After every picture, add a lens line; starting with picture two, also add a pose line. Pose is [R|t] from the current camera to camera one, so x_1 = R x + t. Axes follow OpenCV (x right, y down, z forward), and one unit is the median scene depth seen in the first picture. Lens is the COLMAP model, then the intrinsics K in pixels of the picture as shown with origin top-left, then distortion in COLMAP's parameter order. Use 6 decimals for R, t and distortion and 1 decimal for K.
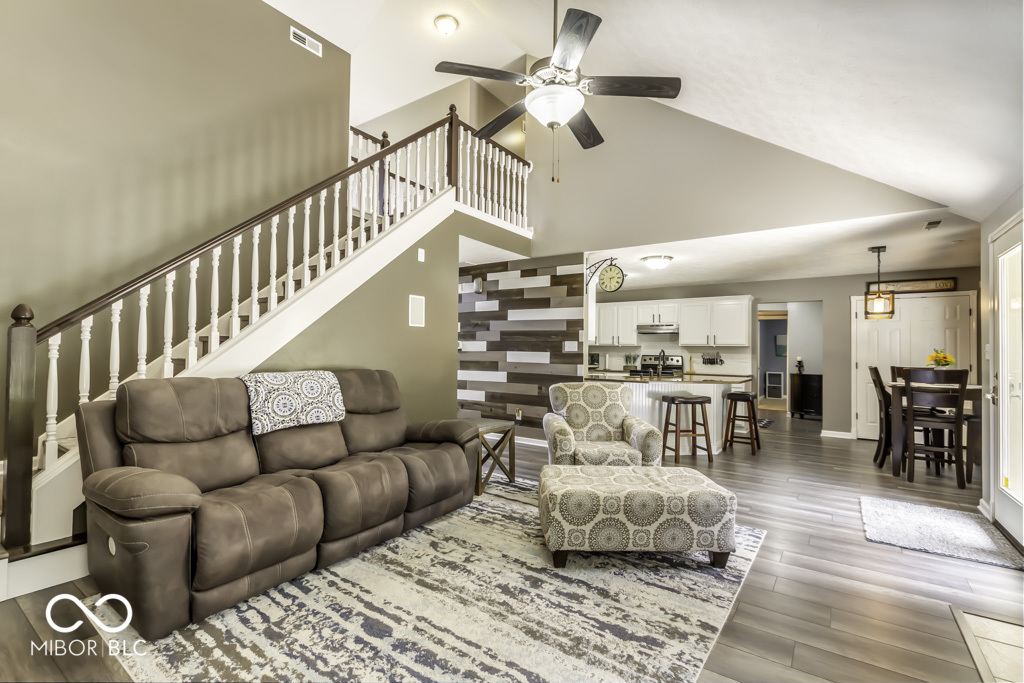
lens RADIAL K [[468.6, 0, 511.2], [0, 468.6, 341.6], [0, 0, 1]] dist [0.000958, 0.000070]
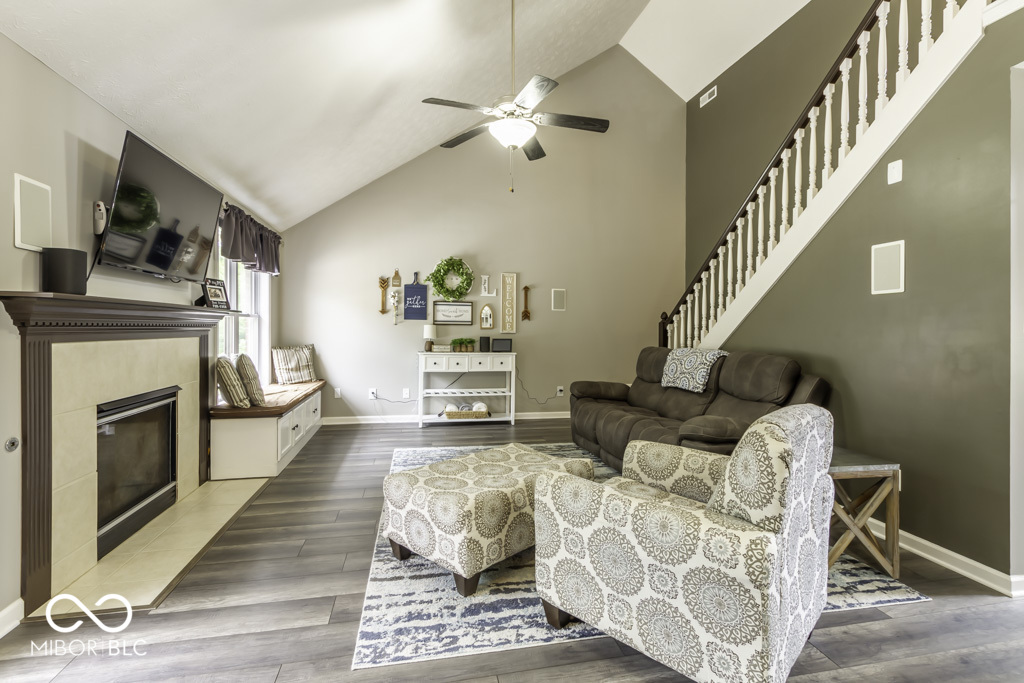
lens RADIAL K [[468.6, 0, 513.0], [0, 468.6, 339.0], [0, 0, 1]] dist [0.000958, 0.000070]
pose [[-0.682835, -0.010196, -0.730501, 0.585099], [-0.009385, 0.999943, -0.005184, 0.035379], [0.730512, 0.003316, -0.682892, 1.080620]]
